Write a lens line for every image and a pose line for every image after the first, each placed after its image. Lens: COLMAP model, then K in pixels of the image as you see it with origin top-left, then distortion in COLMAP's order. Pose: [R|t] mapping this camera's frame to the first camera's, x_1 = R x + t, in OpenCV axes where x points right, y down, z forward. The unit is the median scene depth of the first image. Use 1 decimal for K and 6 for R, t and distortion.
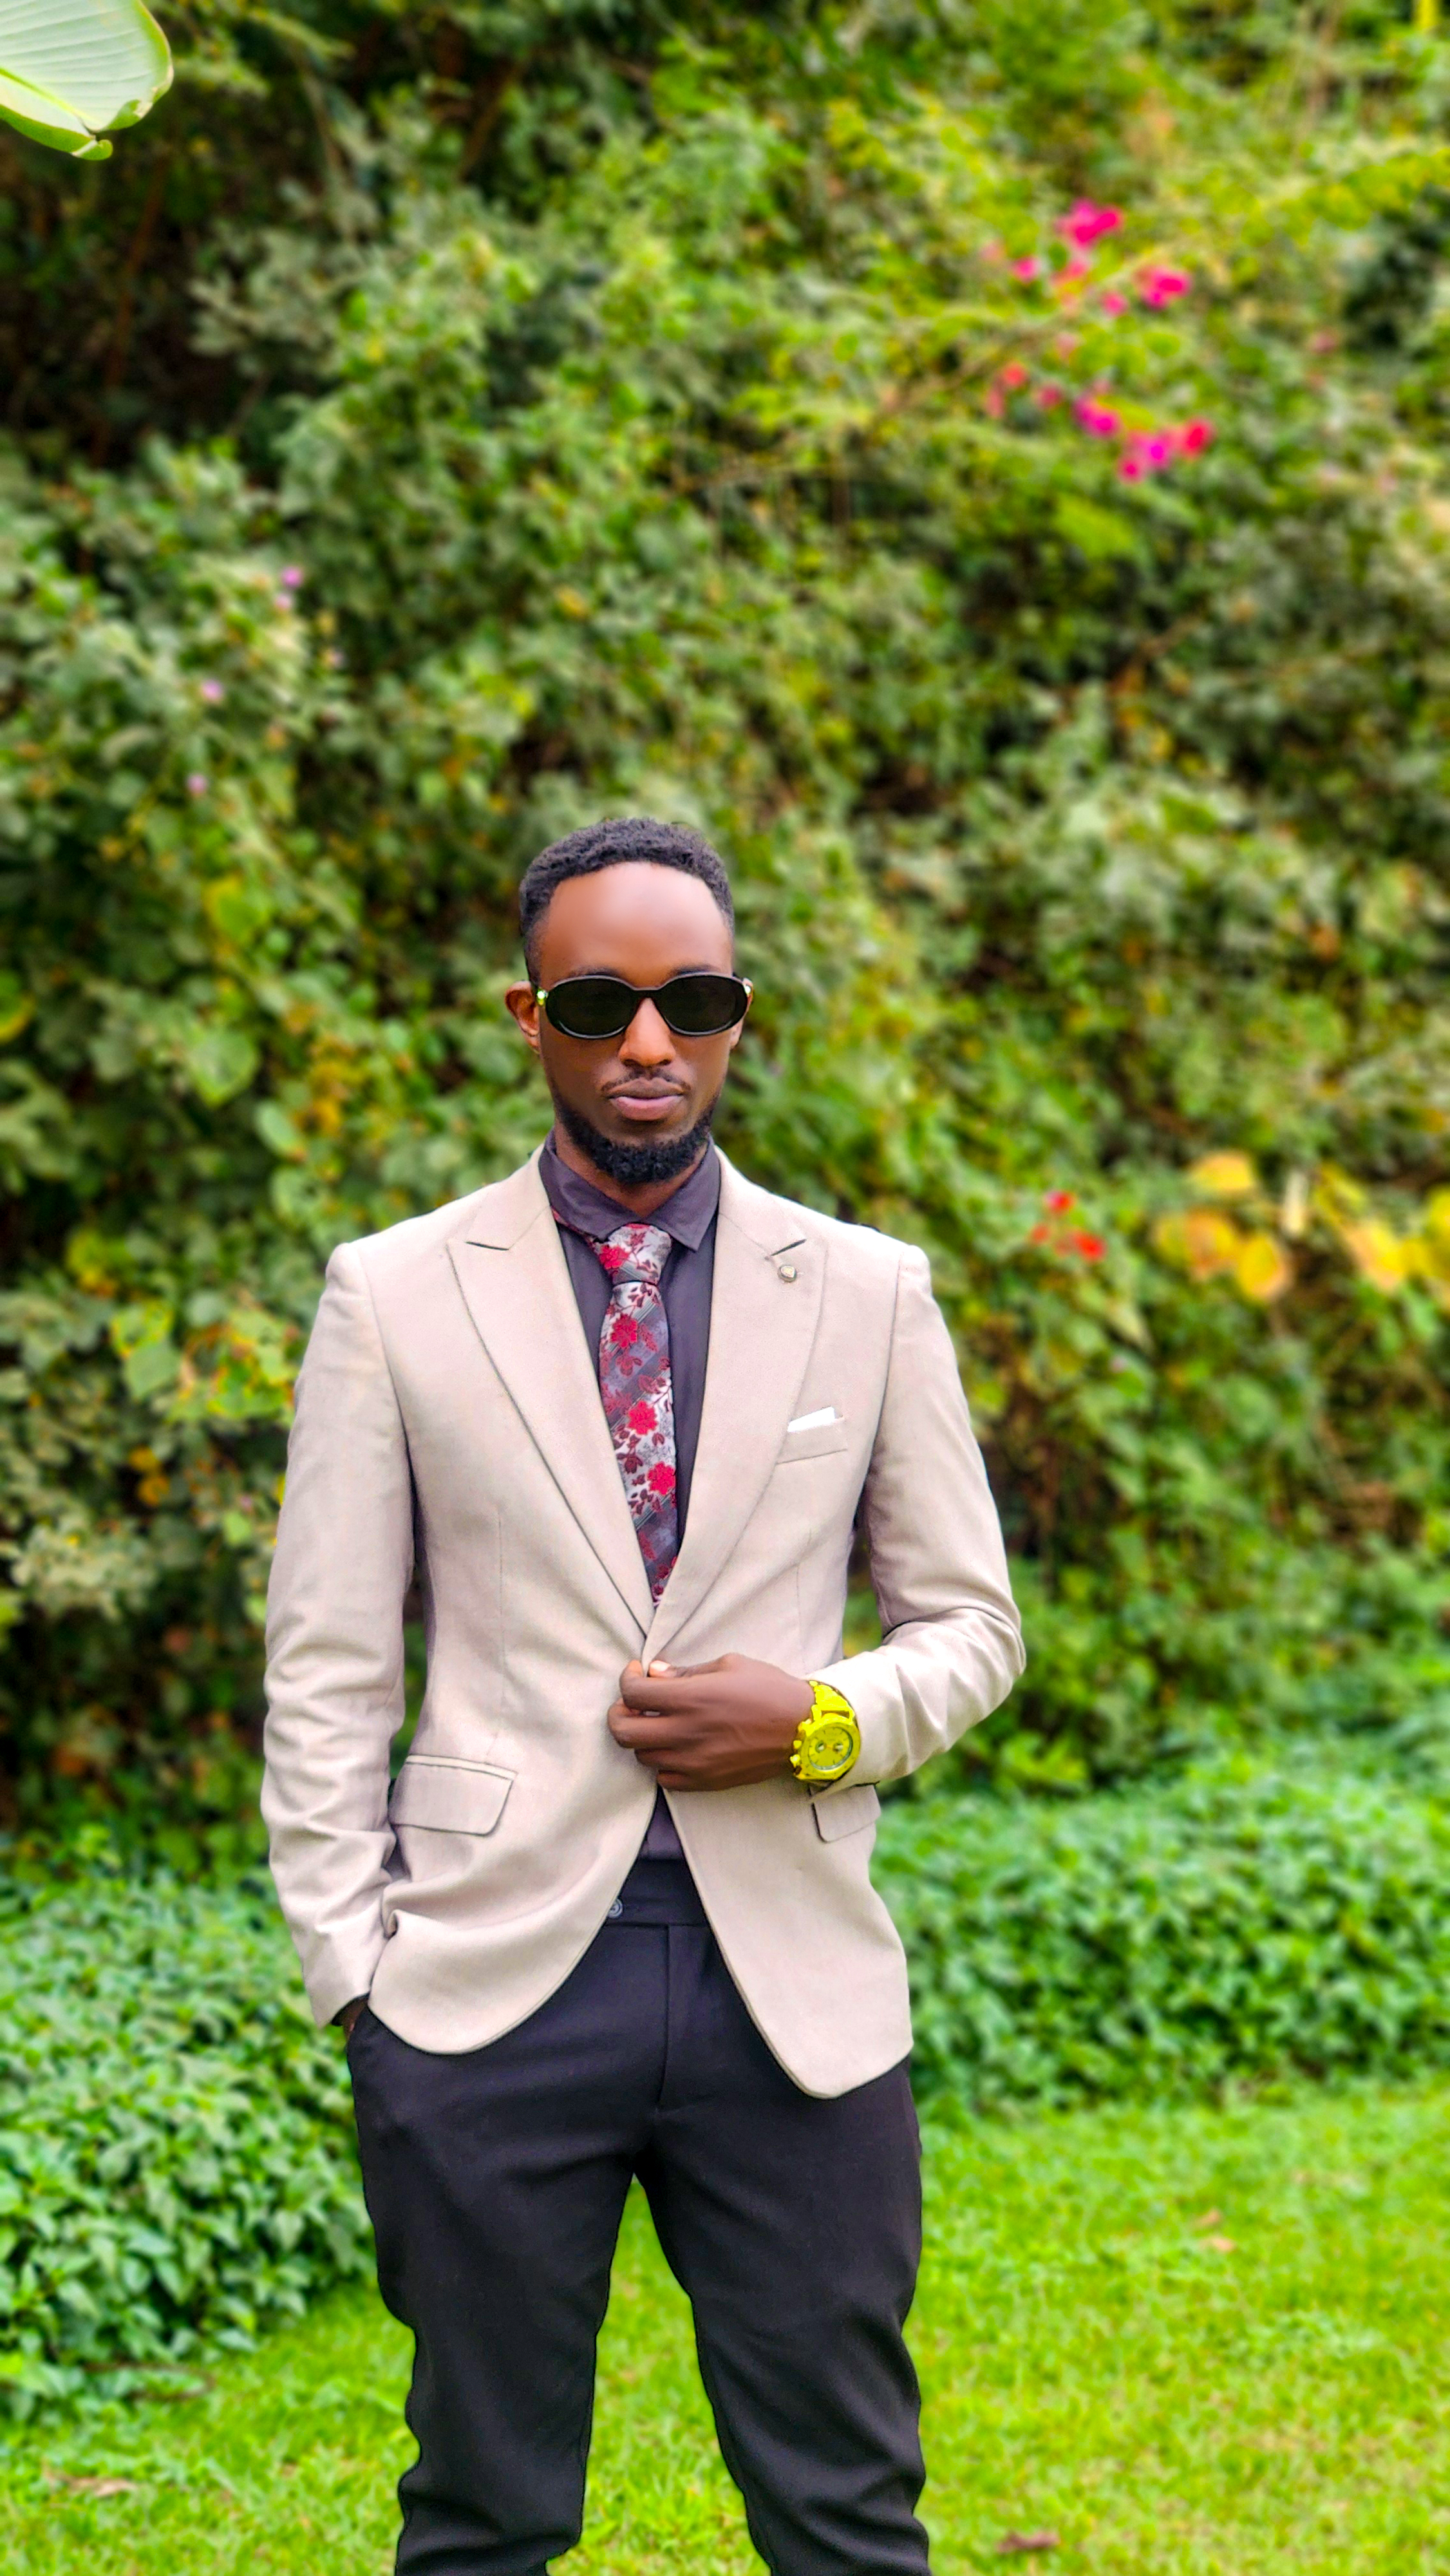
lens RADIAL K [[5153.1, 0, 752.4], [0, 5153.1, 1287.4], [0, 0, 1]] dist [-0.046084, 1.465501]
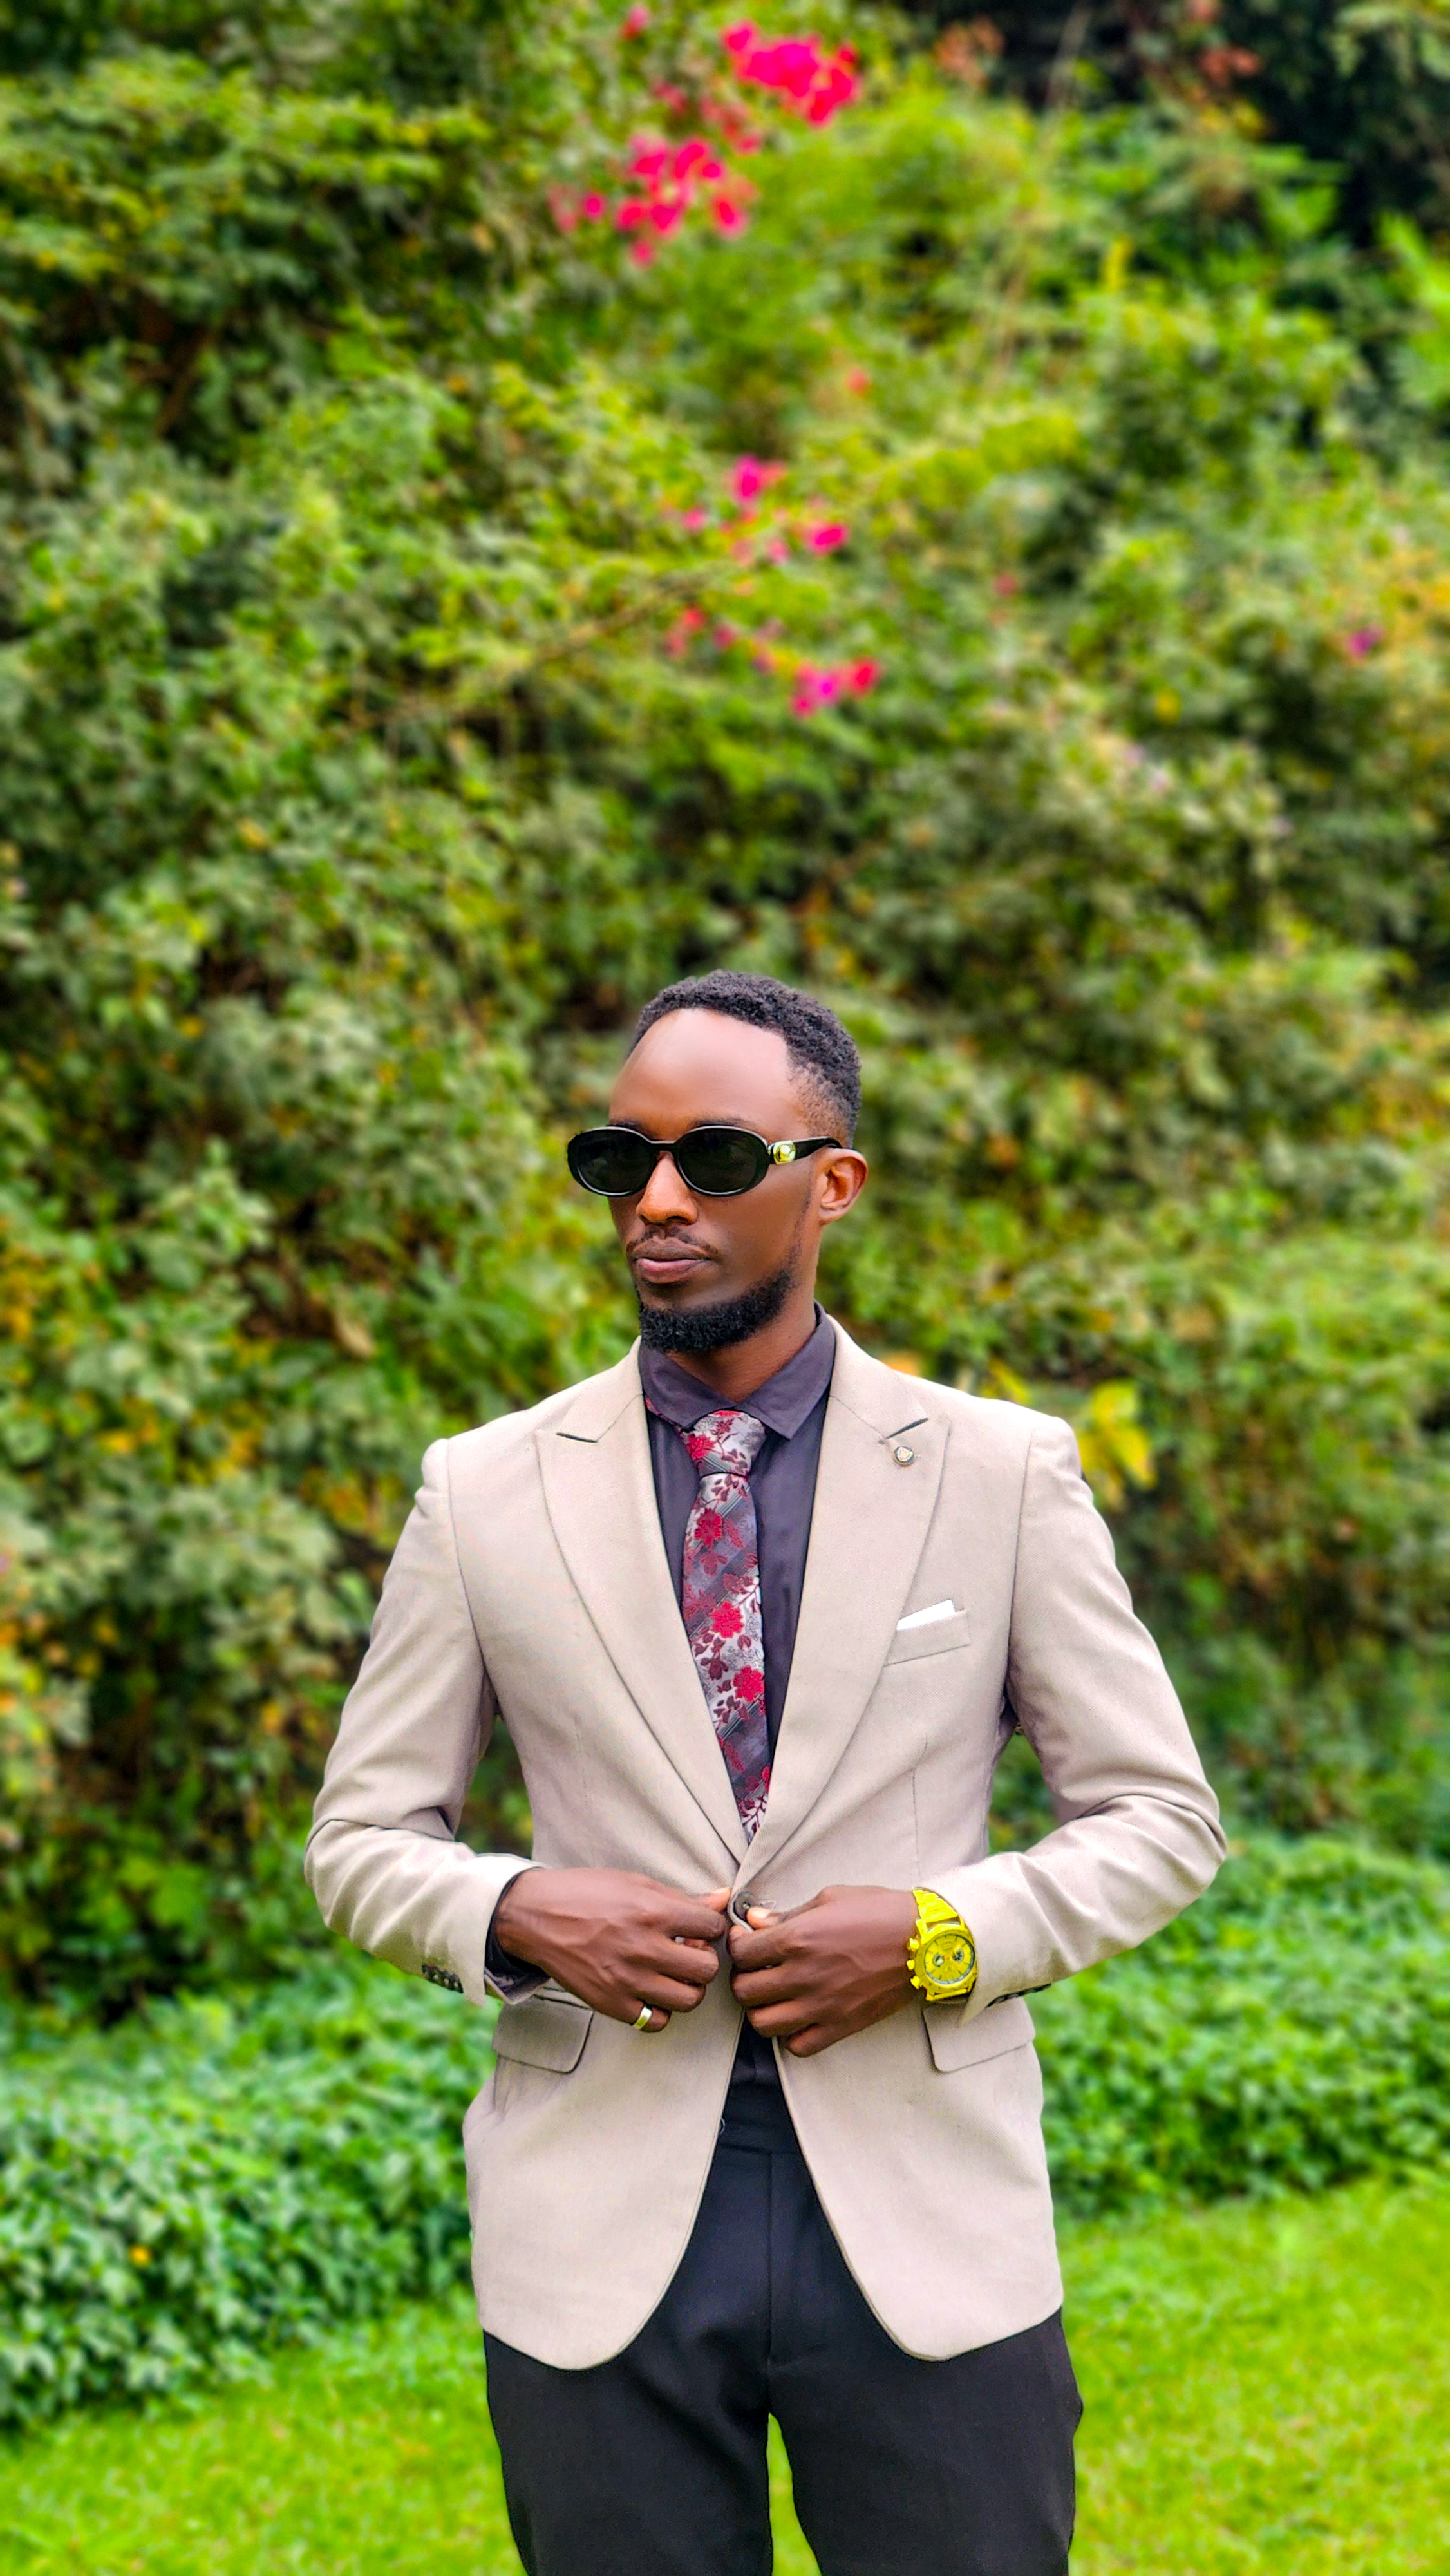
lens RADIAL K [[5129.8, 0, 717.8], [0, 5129.8, 1286.0], [0, 0, 1]] dist [-0.180242, 3.624128]
pose [[0.999602, -0.008258, 0.026991, 0.031429], [0.009427, 0.999009, -0.043505, 0.006041], [-0.026605, 0.043742, 0.998689, -0.046412]]
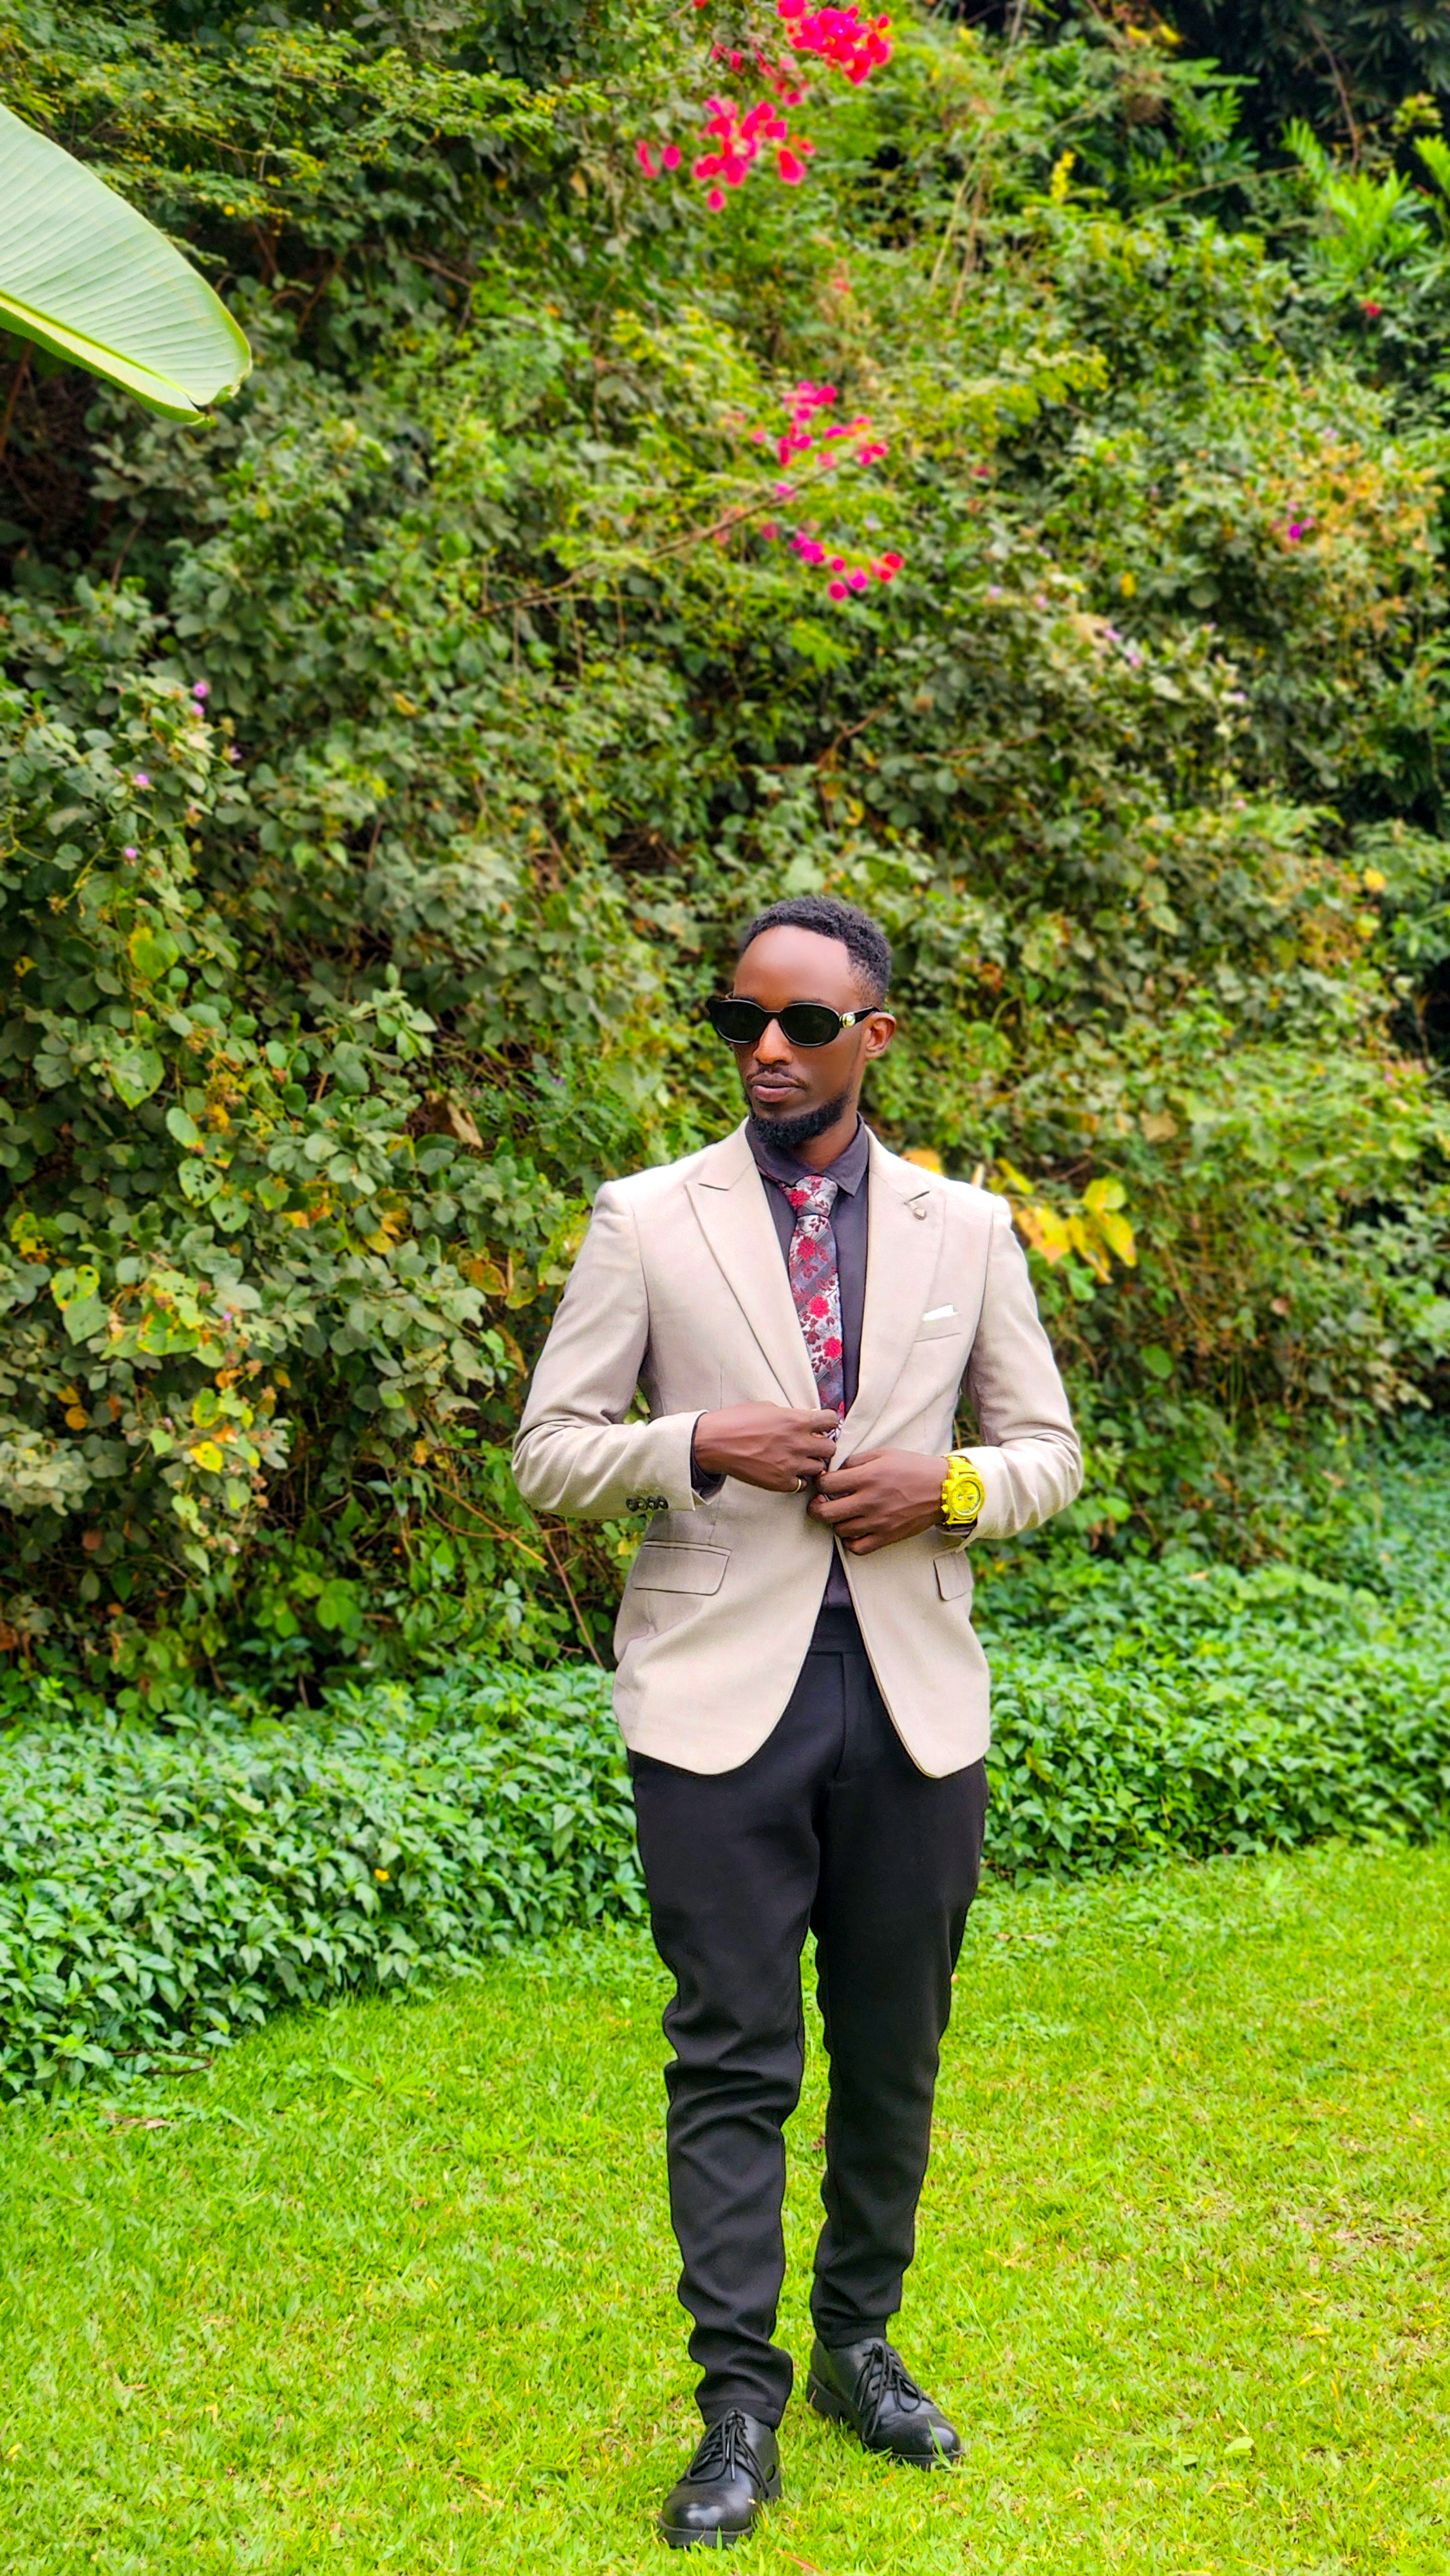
lens RADIAL K [[5140.4, 0, 730.3], [0, 5140.4, 1289.7], [0, 0, 1]] dist [-0.276714, 5.208476]
pose [[0.997186, -0.003817, 0.074868, -0.050349], [0.004159, 0.999982, -0.004415, 0.014027], [-0.074849, 0.004714, 0.997184, -0.240236]]
